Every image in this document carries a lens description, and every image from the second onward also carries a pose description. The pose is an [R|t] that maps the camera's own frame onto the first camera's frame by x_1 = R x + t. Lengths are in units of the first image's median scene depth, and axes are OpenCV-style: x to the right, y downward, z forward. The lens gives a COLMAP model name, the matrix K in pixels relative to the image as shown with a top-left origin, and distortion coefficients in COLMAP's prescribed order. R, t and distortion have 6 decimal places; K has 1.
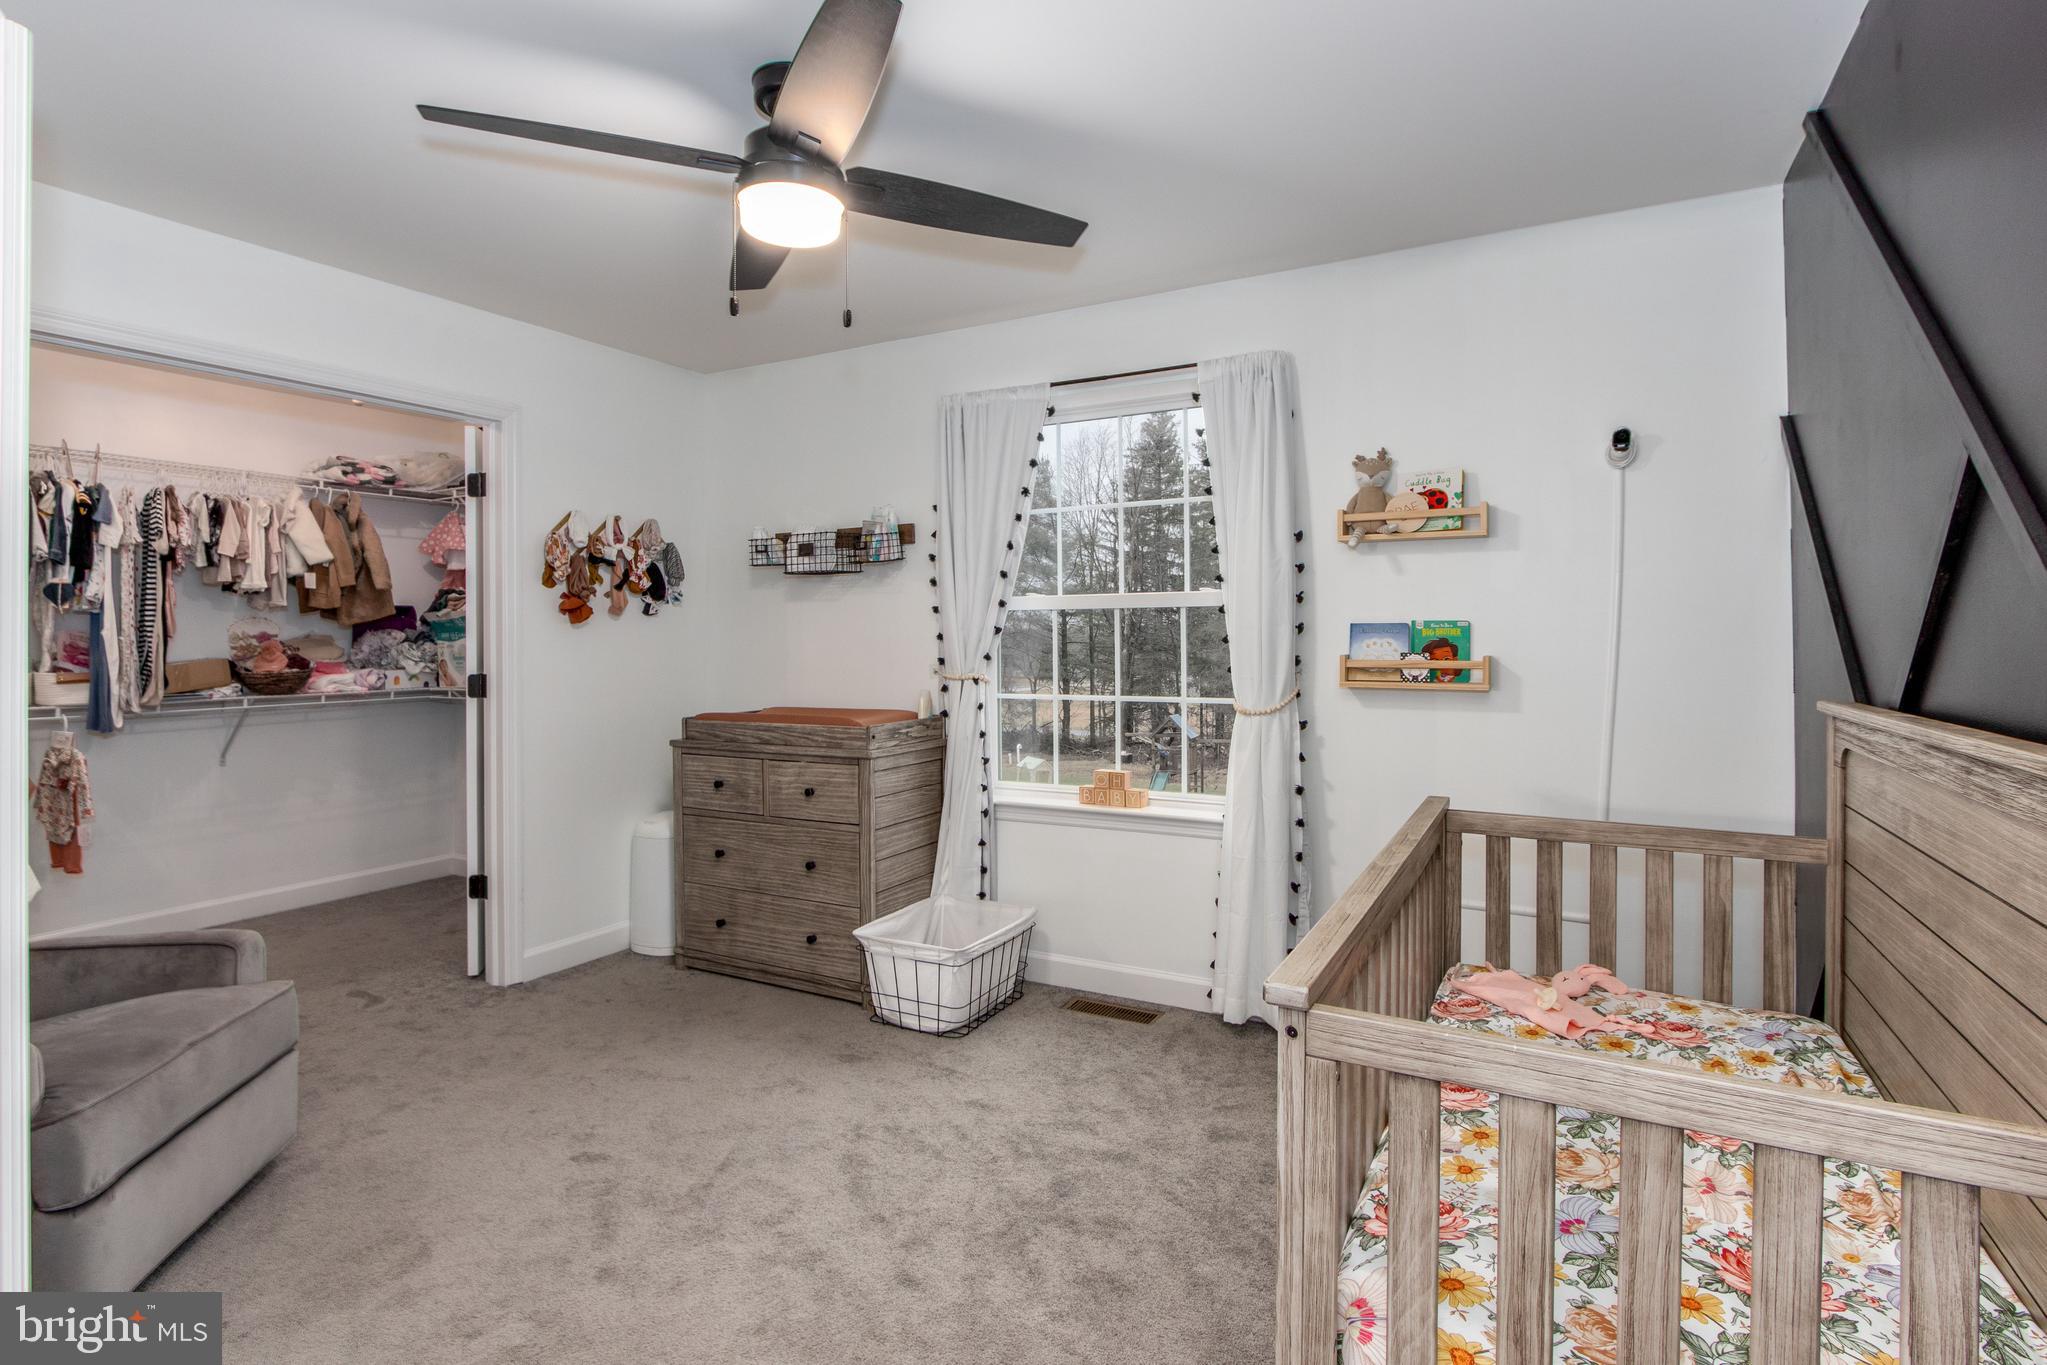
lens RADIAL K [[1017.4, 0, 1035.0], [0, 1017.4, 633.3], [0, 0, 1]] dist [-0.011492, 0.003450]
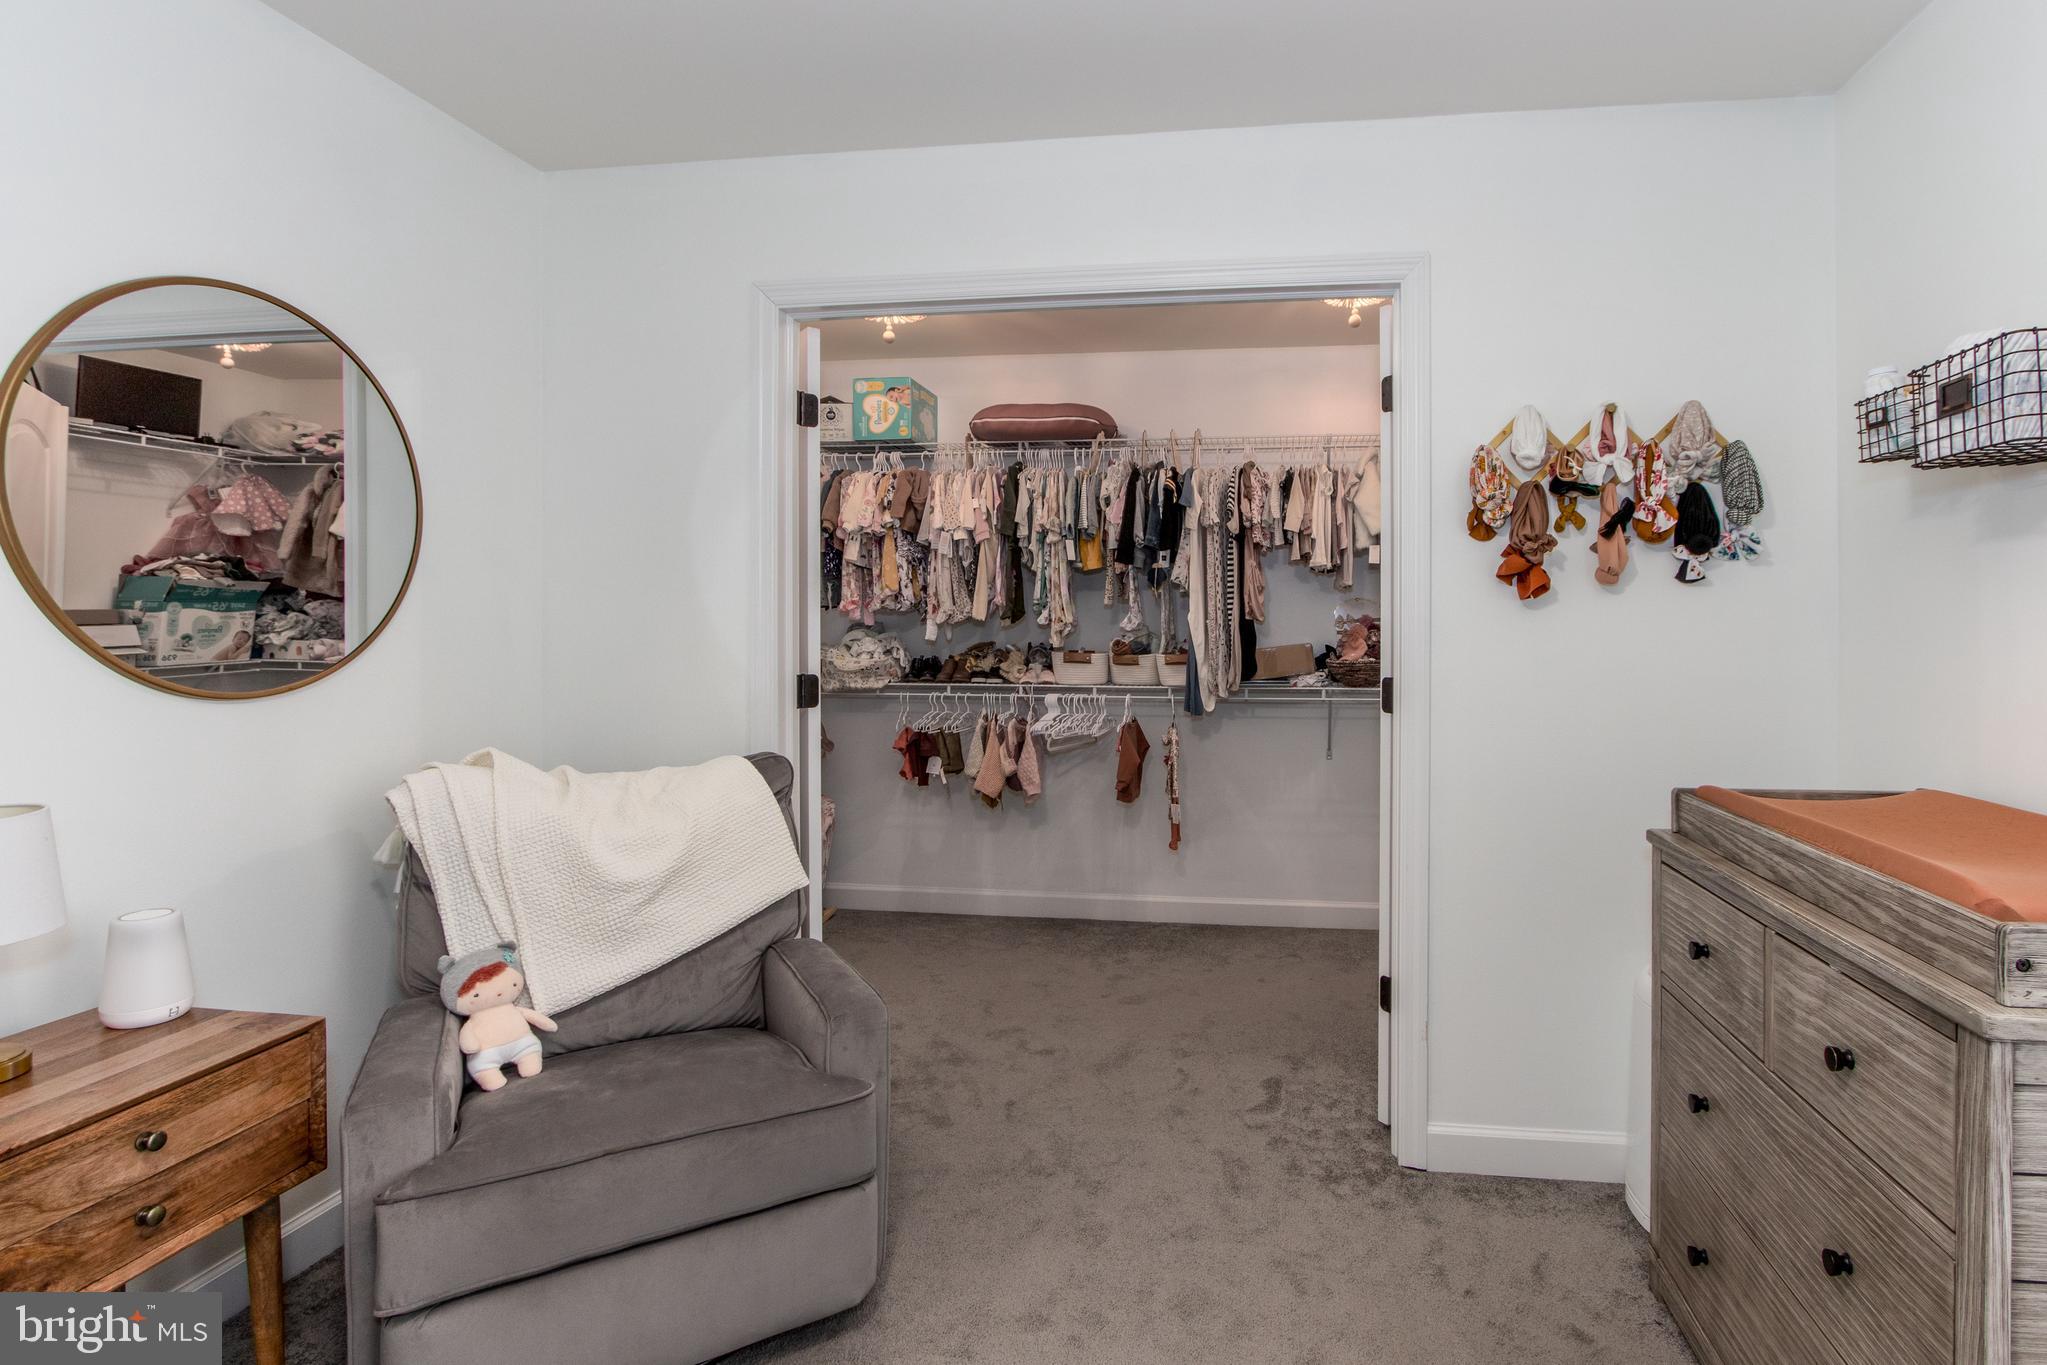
lens RADIAL K [[1017.4, 0, 1194.1], [0, 1017.4, 626.7], [0, 0, 1]] dist [-0.011492, 0.003450]
pose [[0.377910, 0.008918, -0.925799, 0.019492], [-0.003221, 0.999960, 0.008318, 0.001854], [0.925837, -0.000161, 0.377924, 0.617537]]
